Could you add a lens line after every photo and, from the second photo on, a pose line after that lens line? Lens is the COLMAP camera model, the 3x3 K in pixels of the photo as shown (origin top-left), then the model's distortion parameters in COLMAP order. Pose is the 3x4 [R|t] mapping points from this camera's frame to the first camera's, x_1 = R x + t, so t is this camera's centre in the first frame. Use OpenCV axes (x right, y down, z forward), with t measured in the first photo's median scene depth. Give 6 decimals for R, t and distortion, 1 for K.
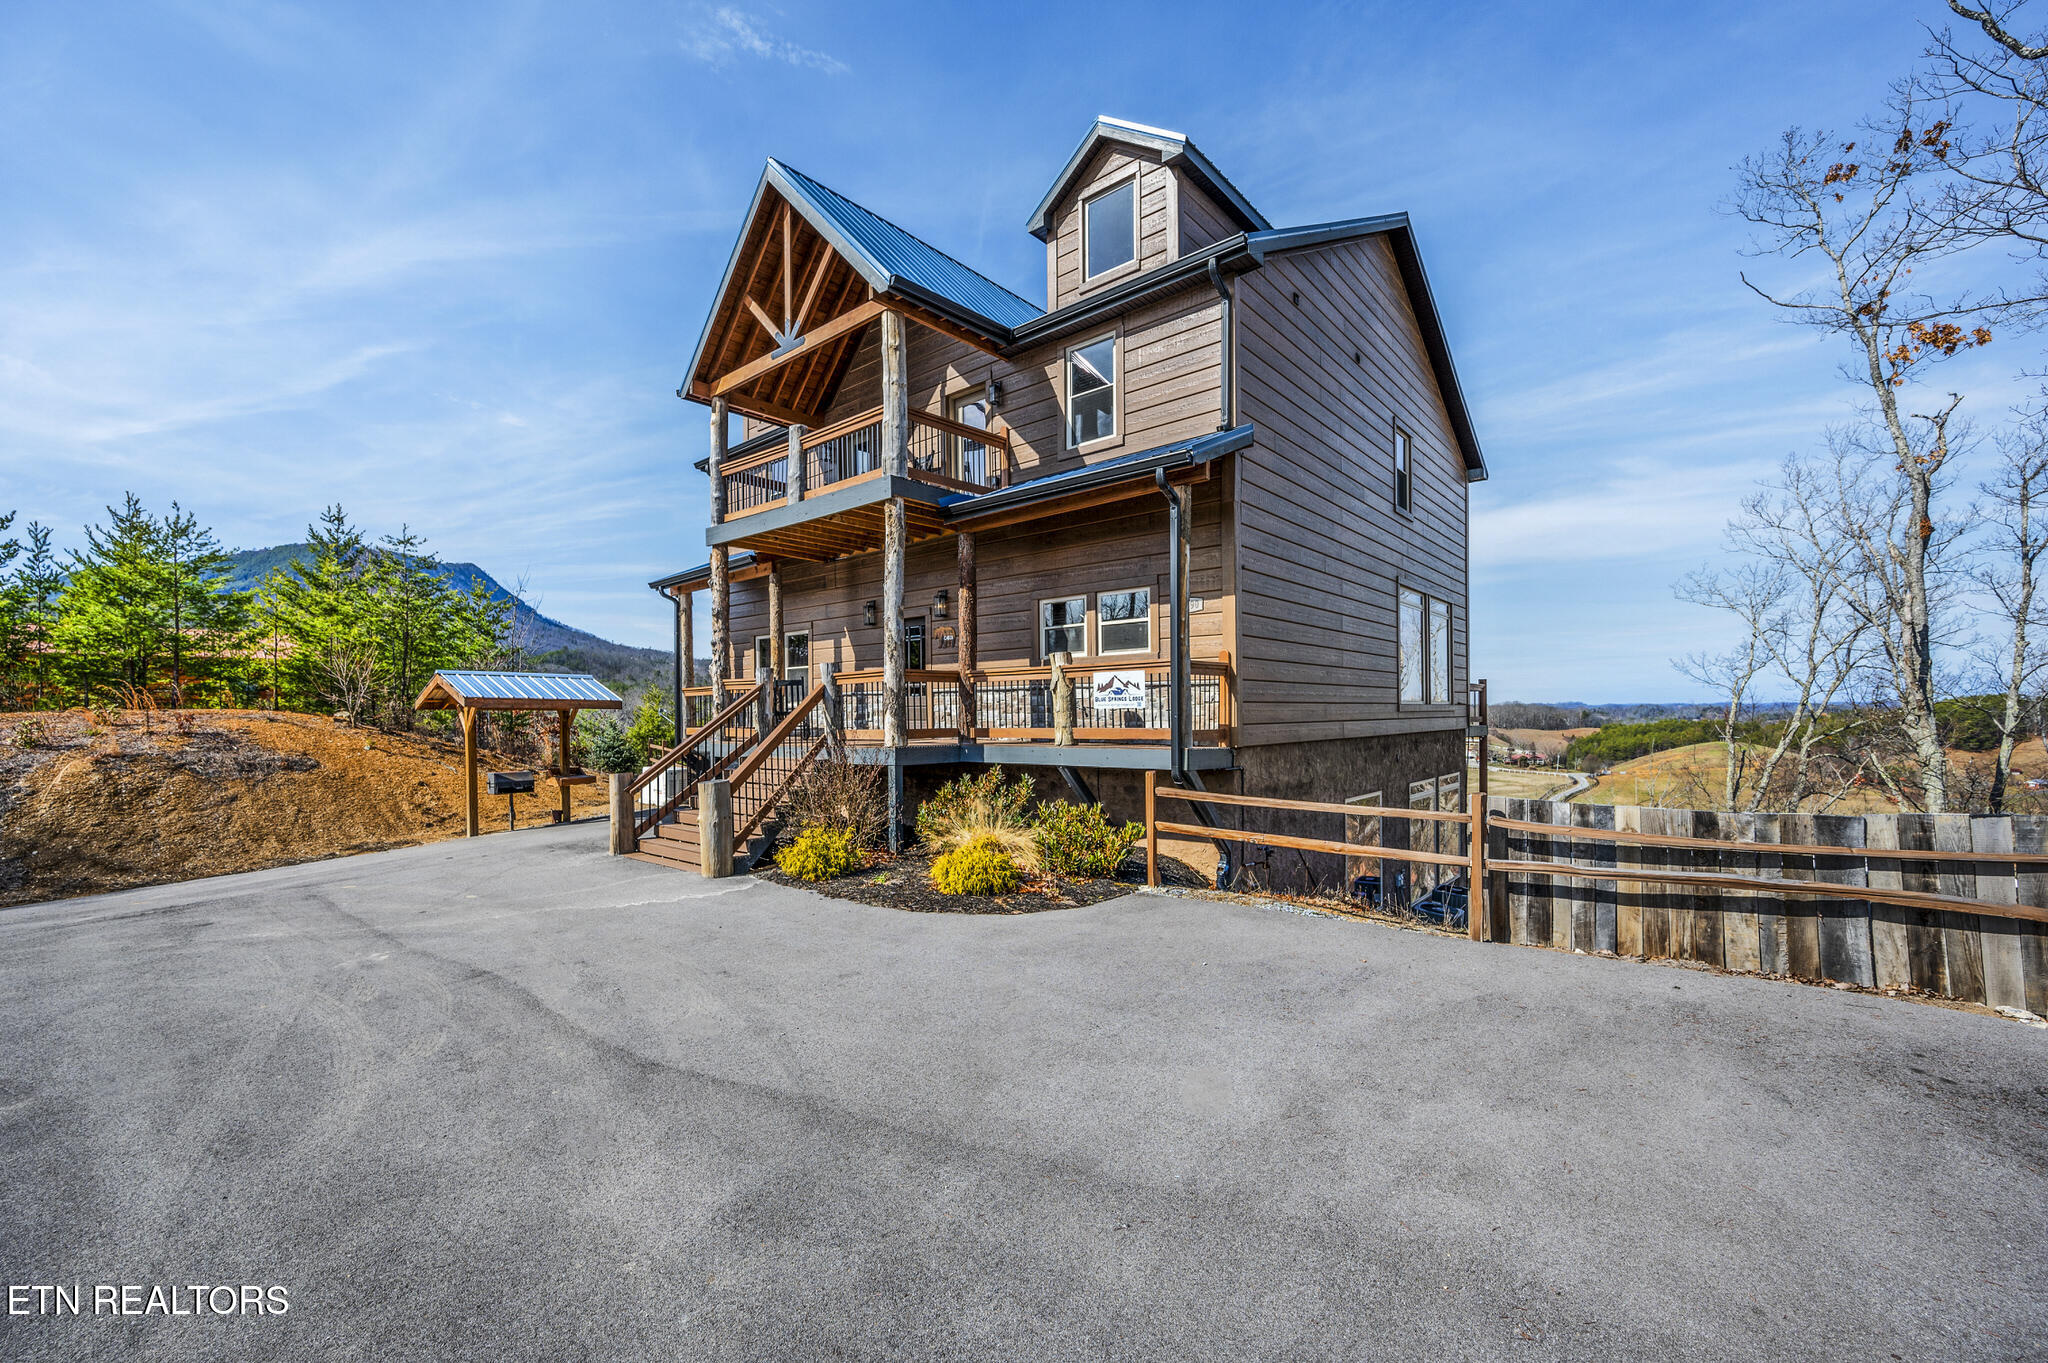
lens RADIAL K [[828.9, 0, 974.5], [0, 828.9, 717.5], [0, 0, 1]] dist [-0.000424, -0.000597]
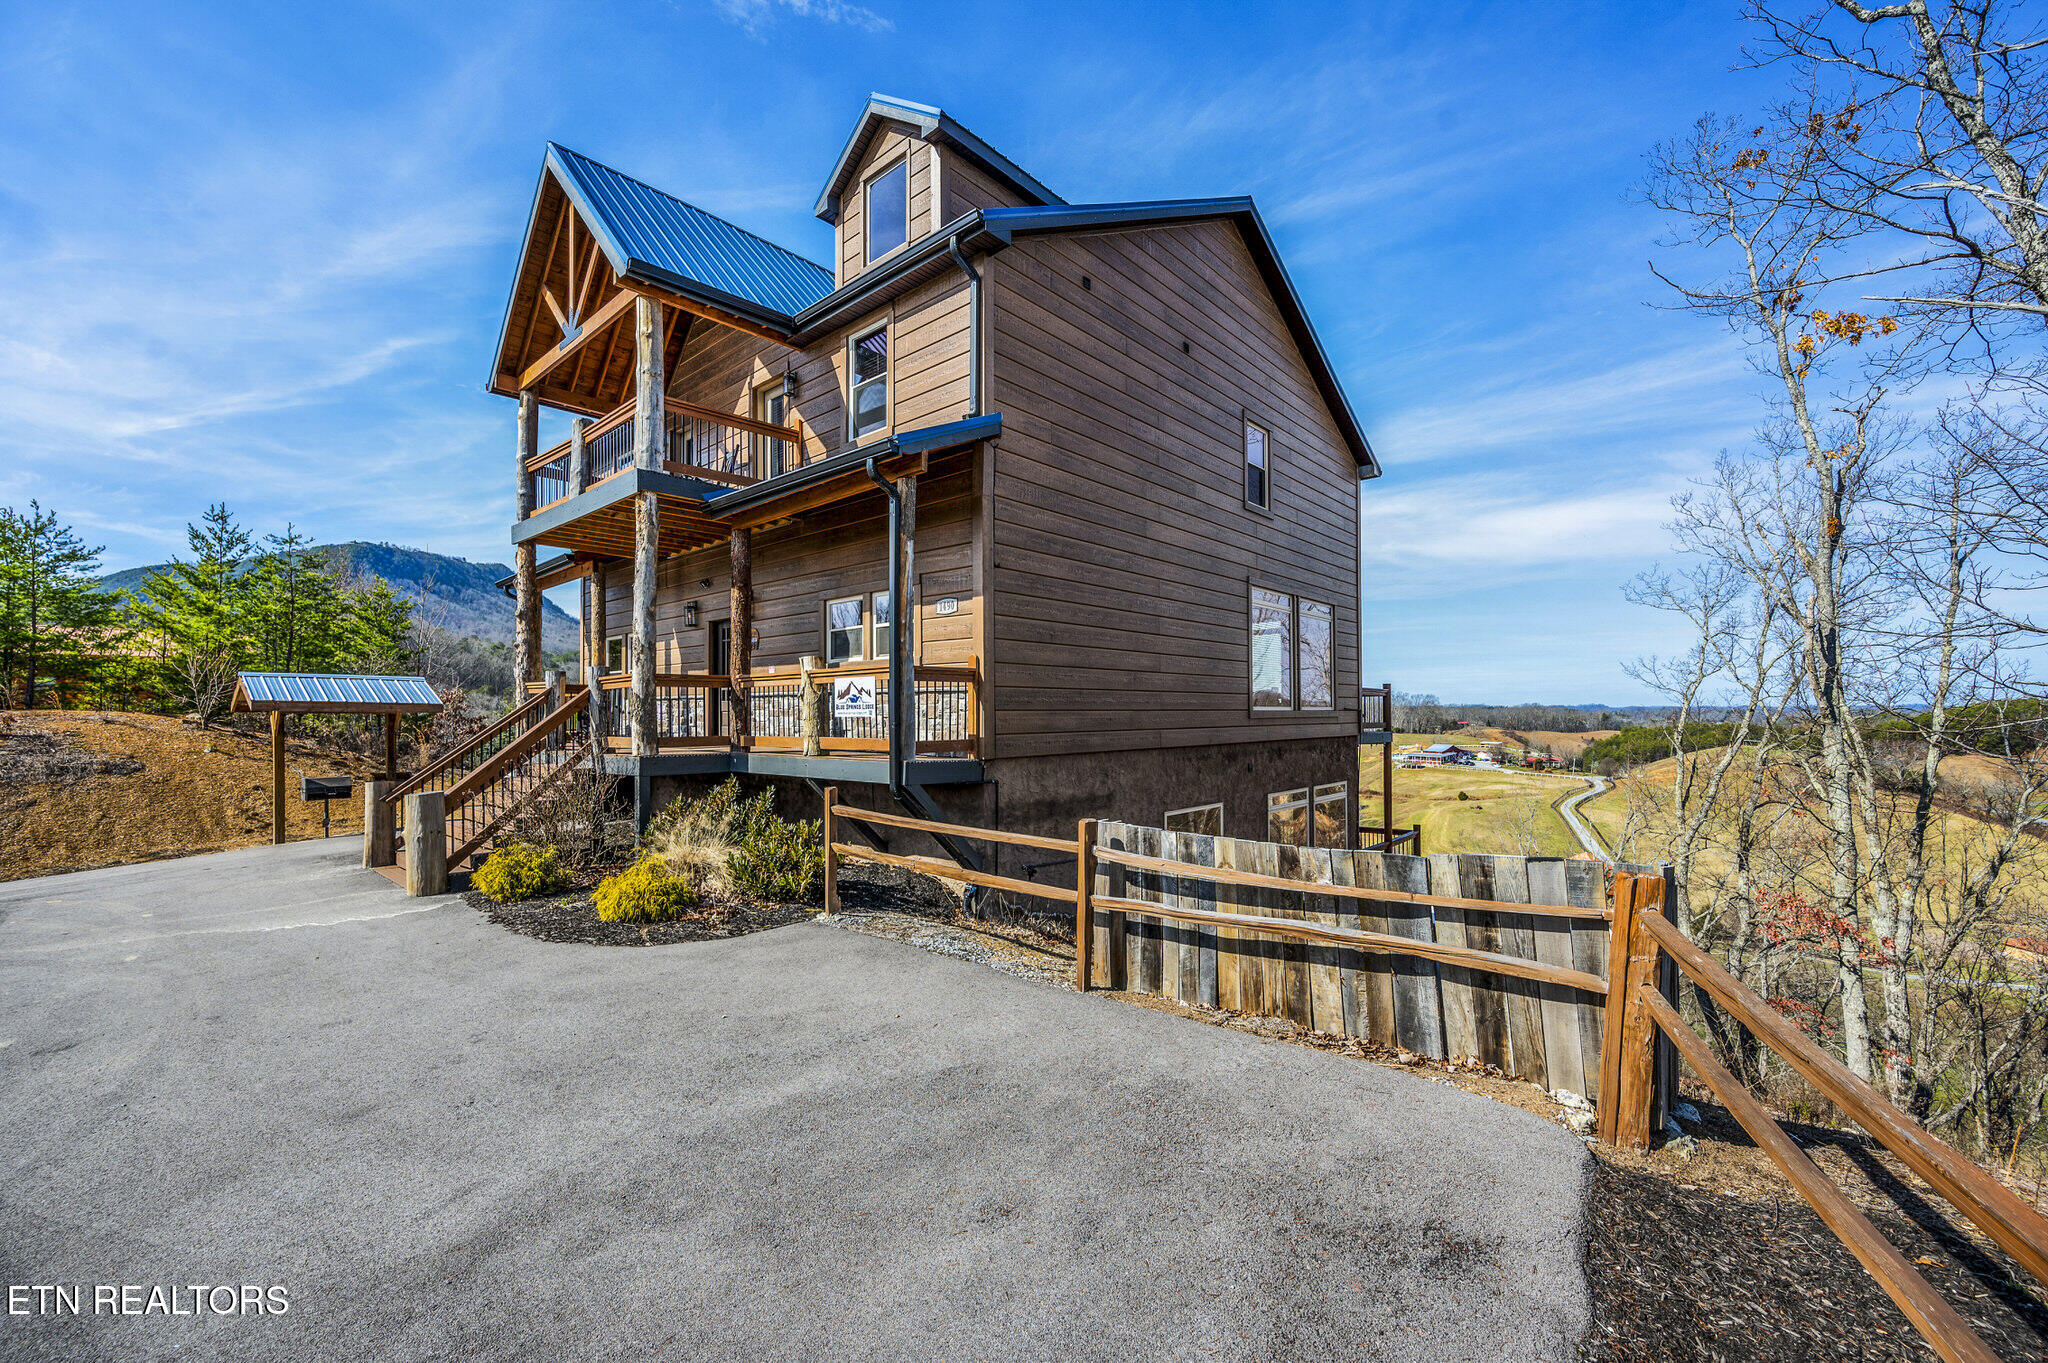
lens RADIAL K [[828.9, 0, 972.9], [0, 828.9, 701.7], [0, 0, 1]] dist [-0.000424, -0.000597]
pose [[0.999860, 0.003859, -0.016281, 0.271737], [-0.004166, 0.999813, -0.018870, -0.009478], [0.016206, 0.018935, 0.999689, 0.061357]]
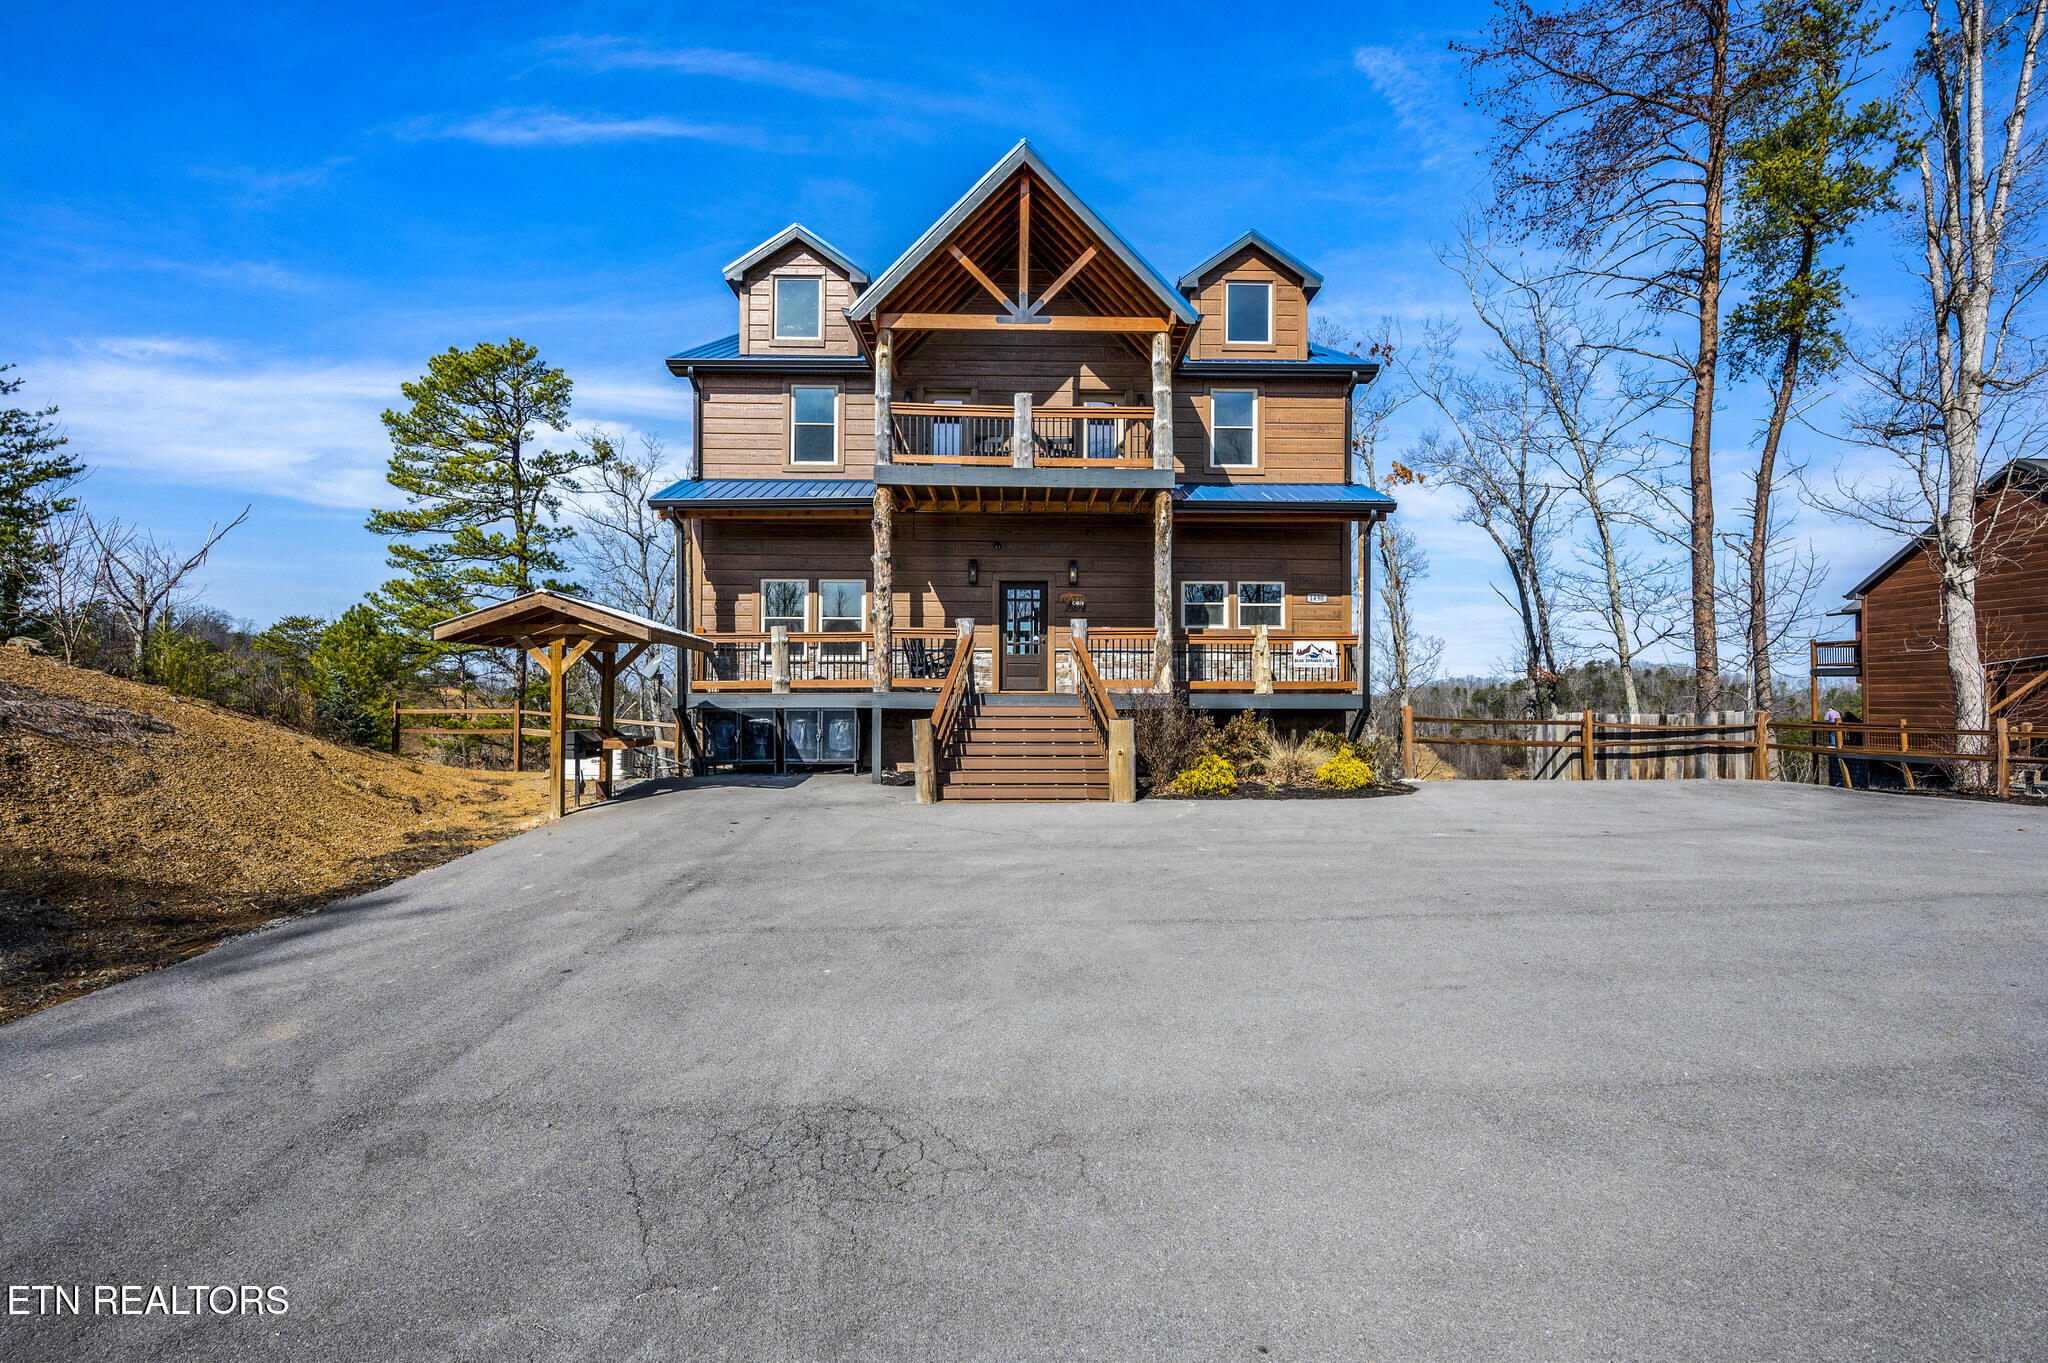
lens RADIAL K [[978.7, 0, 1014.4], [0, 978.7, 686.7], [0, 0, 1]] dist [0.002604, -0.000011]
pose [[0.735283, 0.021080, 0.677433, -1.137413], [-0.009138, 0.999734, -0.021191, 0.052777], [-0.677699, 0.009391, 0.735280, 0.094575]]
